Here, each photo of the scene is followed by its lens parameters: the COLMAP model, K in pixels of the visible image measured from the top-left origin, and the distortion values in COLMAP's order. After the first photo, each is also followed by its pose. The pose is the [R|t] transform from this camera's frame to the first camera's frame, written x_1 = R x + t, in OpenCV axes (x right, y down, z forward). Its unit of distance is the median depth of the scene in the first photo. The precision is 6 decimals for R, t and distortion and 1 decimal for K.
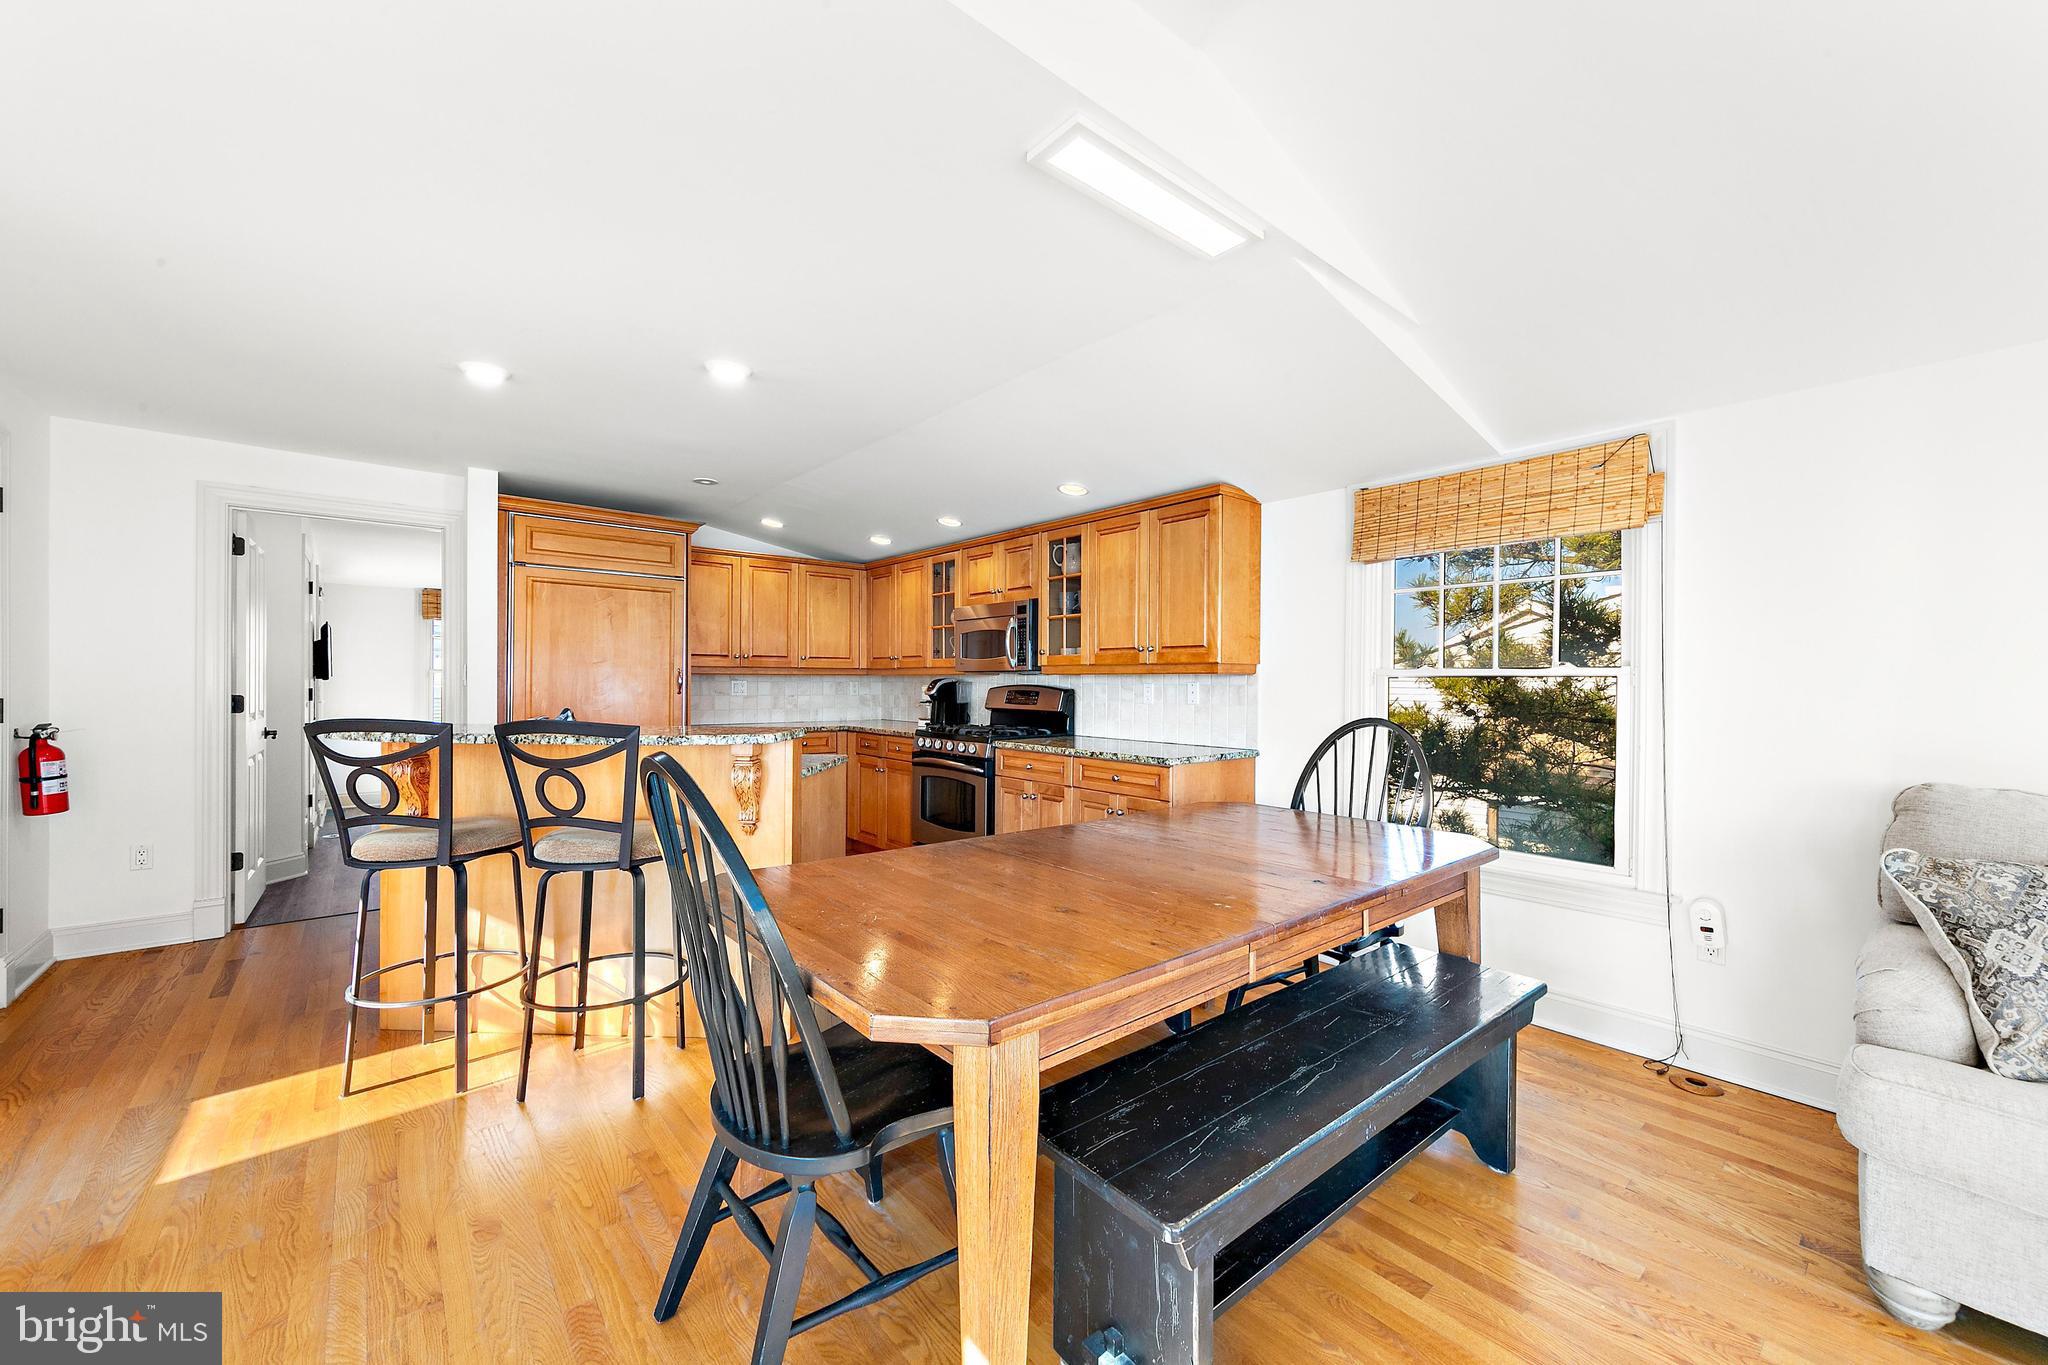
lens RADIAL K [[781.6, 0, 1031.4], [0, 781.6, 685.1], [0, 0, 1]] dist [0.002698, 0.000037]
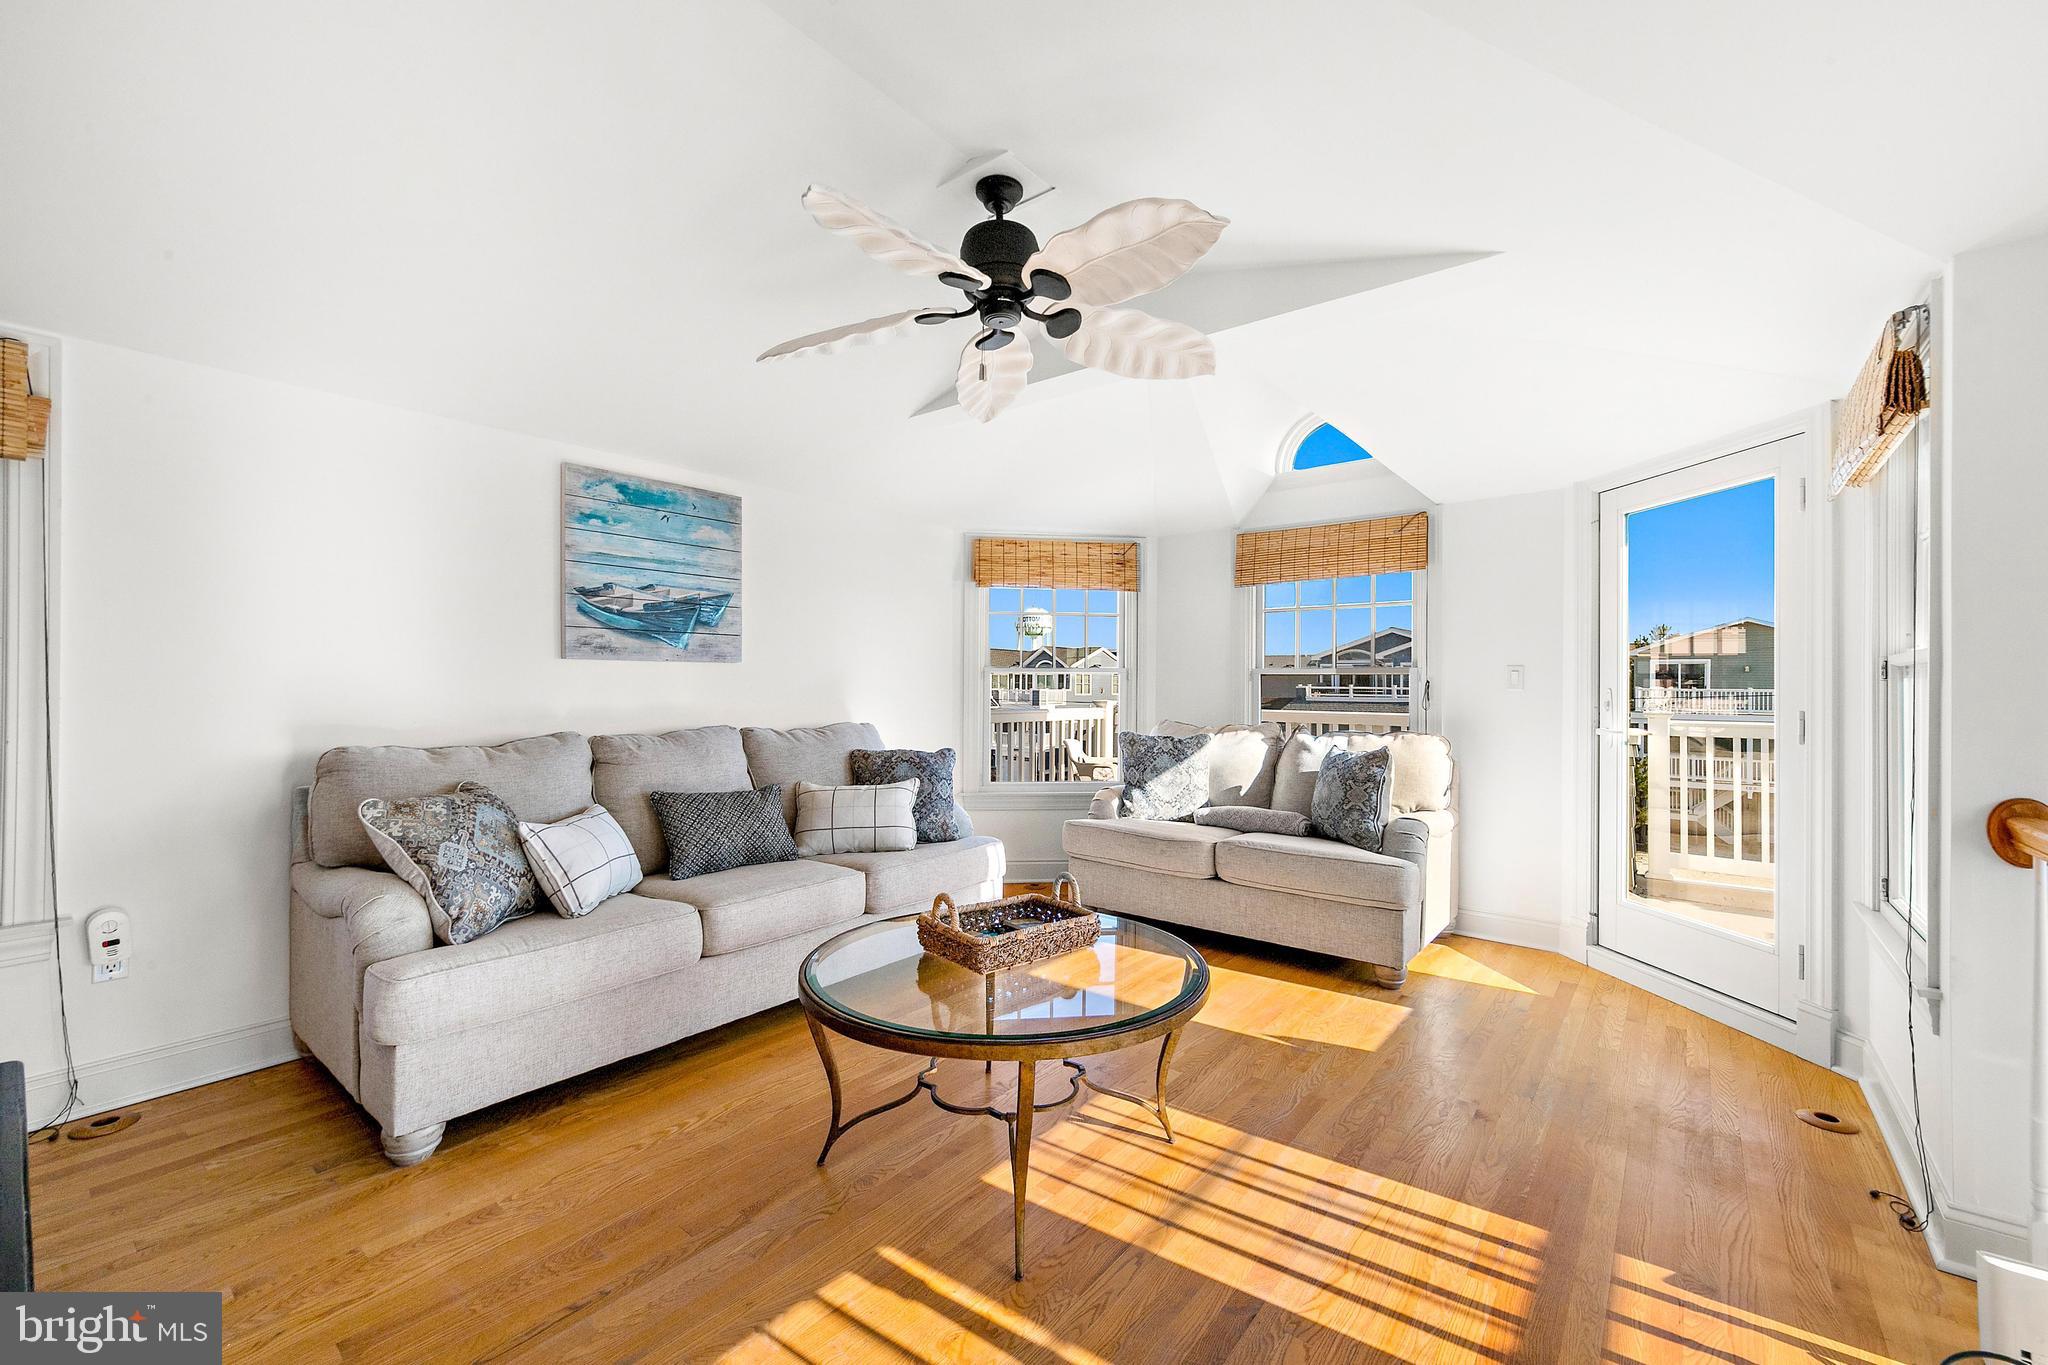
lens RADIAL K [[835.2, 0, 1024.0], [0, 835.2, 682.5], [0, 0, 1]] dist [0.009208, -0.000060]
pose [[-0.191335, -0.004955, 0.981512, -0.157838], [-0.005243, 0.999978, 0.004026, 0.008066], [-0.981511, -0.004375, -0.191356, 0.114412]]
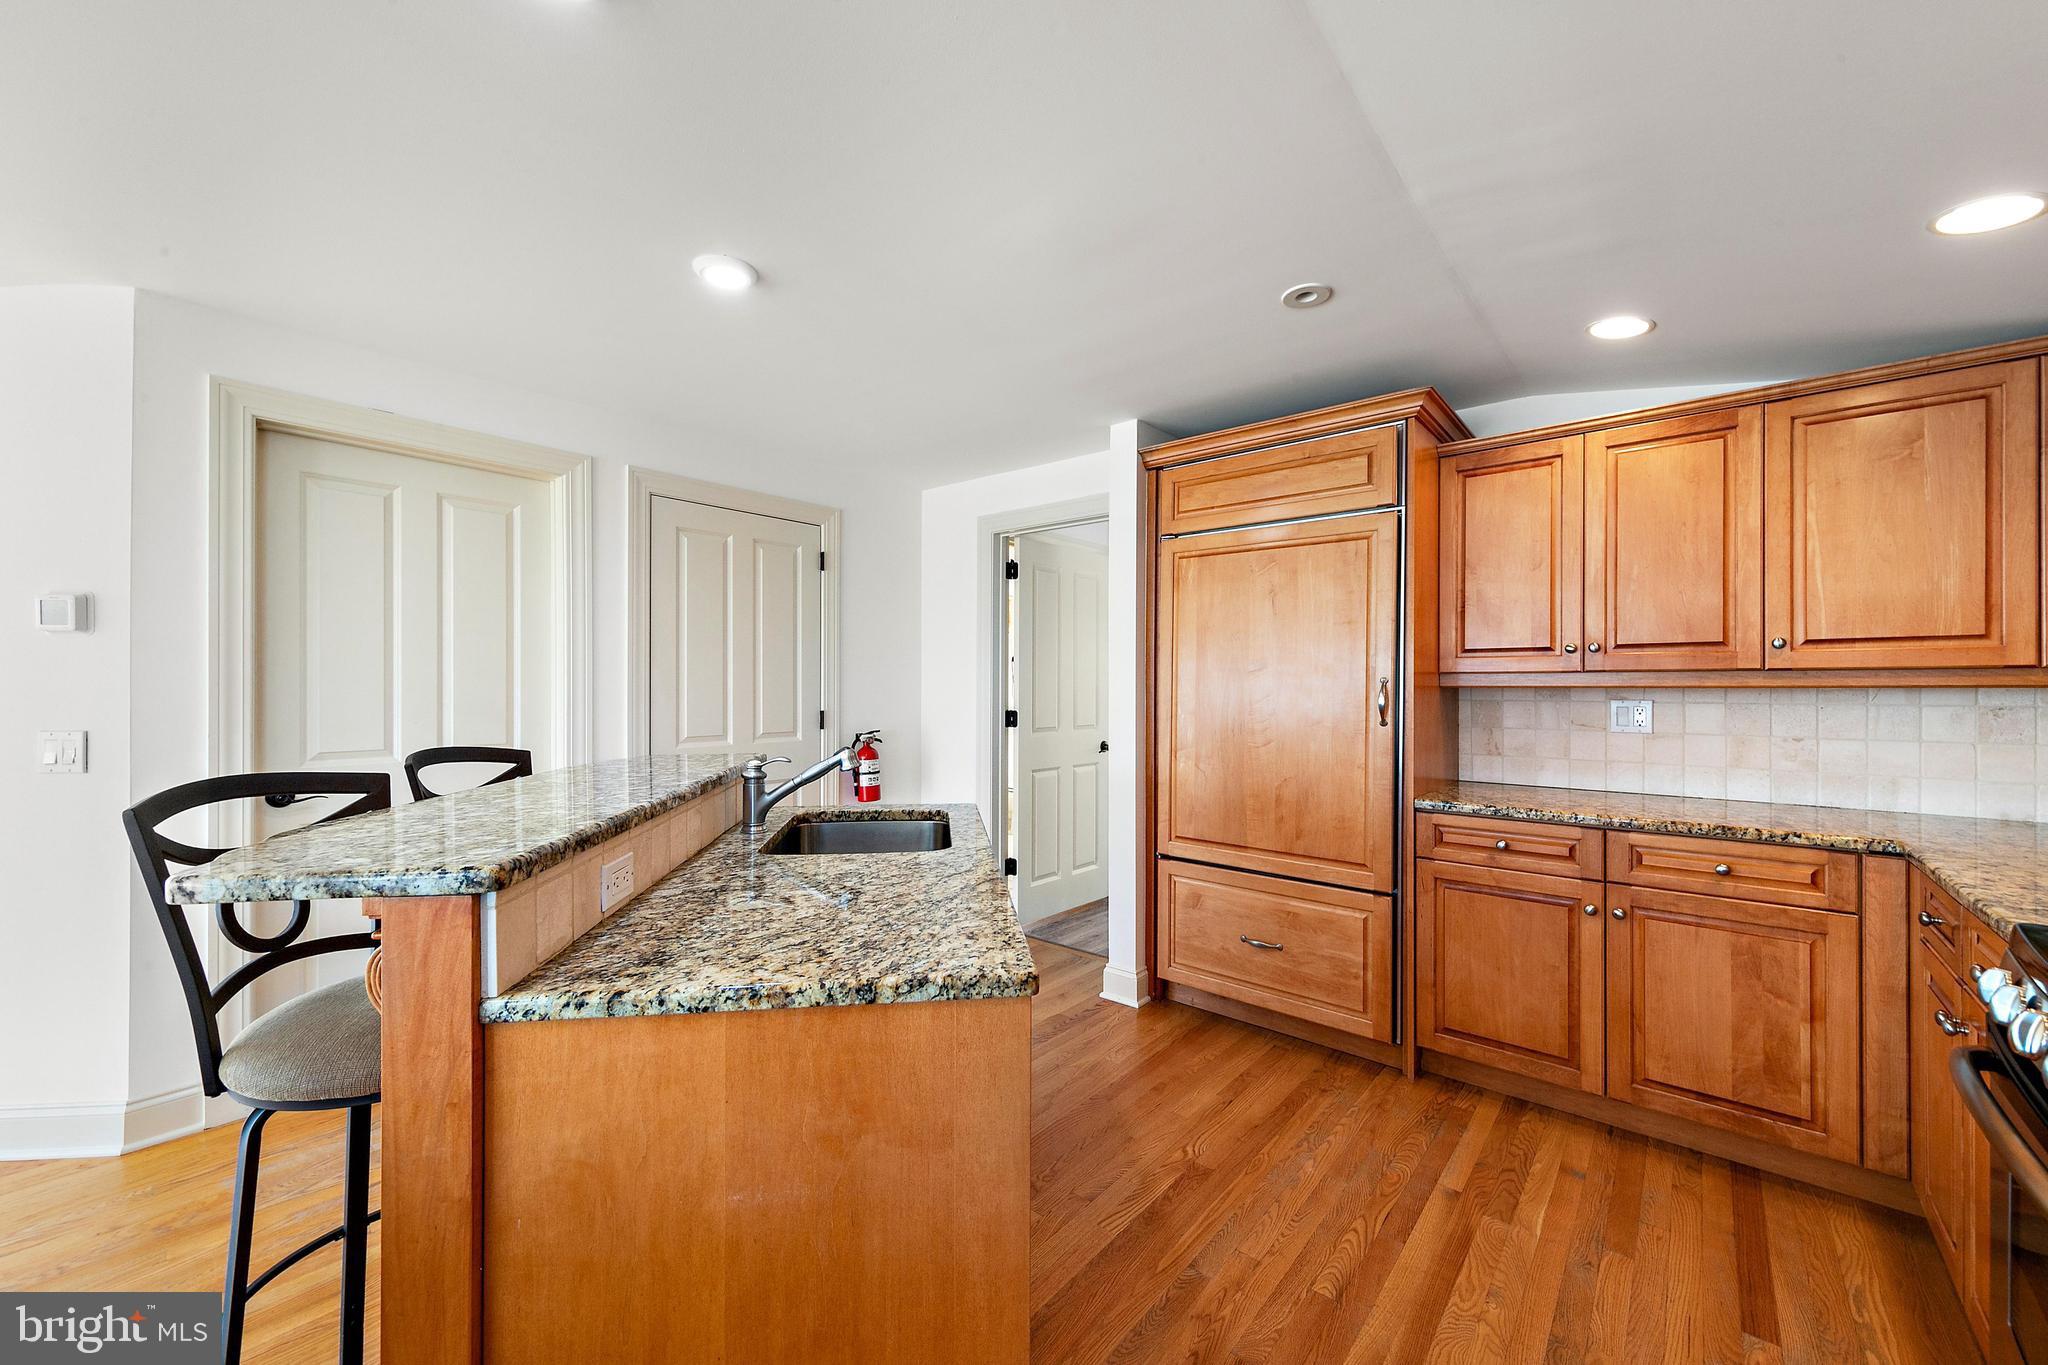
lens RADIAL K [[781.6, 0, 1031.4], [0, 781.6, 685.1], [0, 0, 1]] dist [0.002698, 0.000037]
pose [[0.161131, -0.007567, -0.986904, 0.042799], [-0.006043, 0.999944, -0.008654, -0.012232], [0.986915, 0.007358, 0.161076, 0.829202]]
